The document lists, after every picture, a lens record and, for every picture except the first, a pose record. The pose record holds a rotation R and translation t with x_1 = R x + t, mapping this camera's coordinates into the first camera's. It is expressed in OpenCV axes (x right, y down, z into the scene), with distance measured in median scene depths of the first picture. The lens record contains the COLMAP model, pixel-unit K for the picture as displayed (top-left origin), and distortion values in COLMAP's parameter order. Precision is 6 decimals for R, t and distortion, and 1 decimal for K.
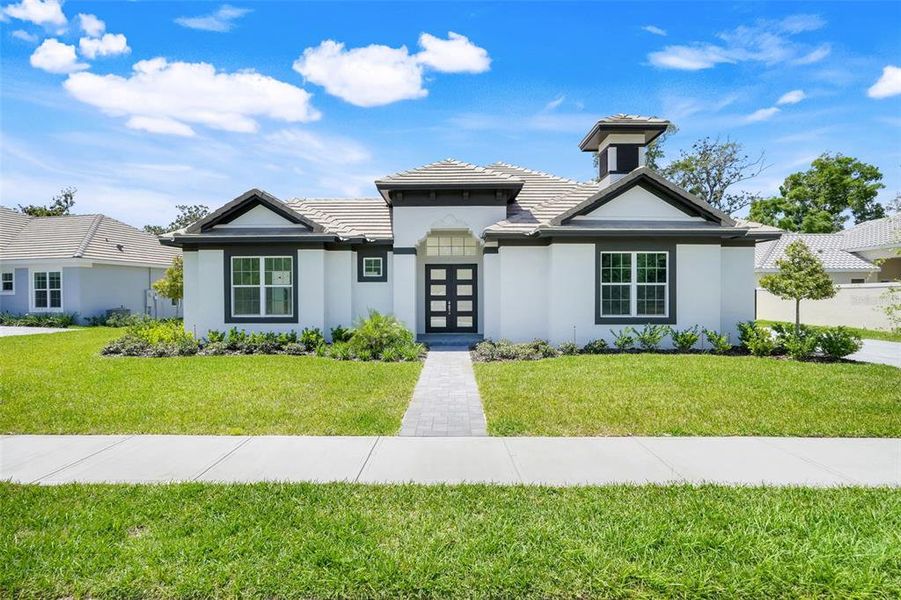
lens RADIAL K [[402.3, 0, 450.5], [0, 402.3, 300.0], [0, 0, 1]] dist [0.002214, 0.000320]
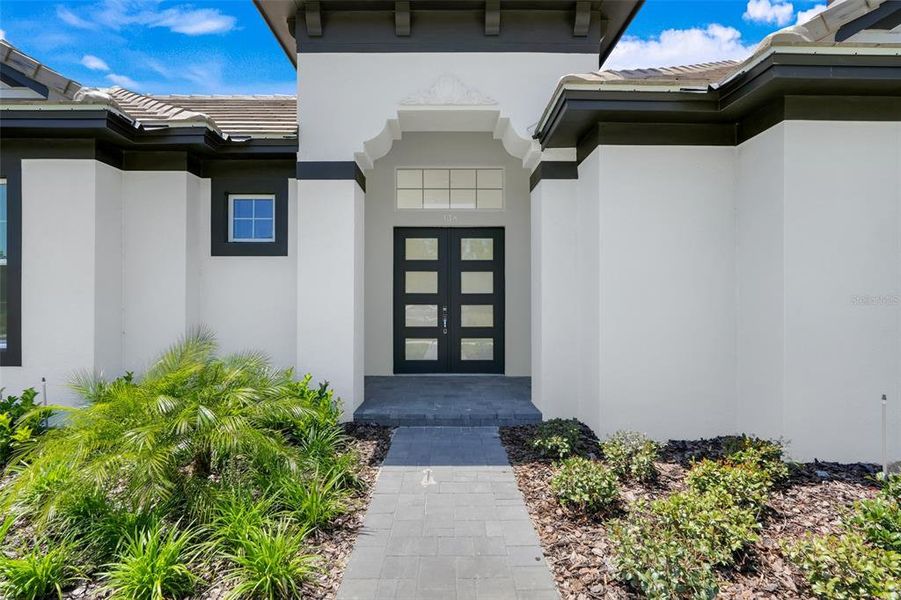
lens RADIAL K [[402.3, 0, 450.5], [0, 402.3, 300.0], [0, 0, 1]] dist [0.002214, 0.000320]
pose [[0.999873, 0.005583, 0.014937, -0.004241], [-0.005369, 0.999883, -0.014335, 0.002812], [-0.015015, 0.014253, 0.999786, 0.622029]]
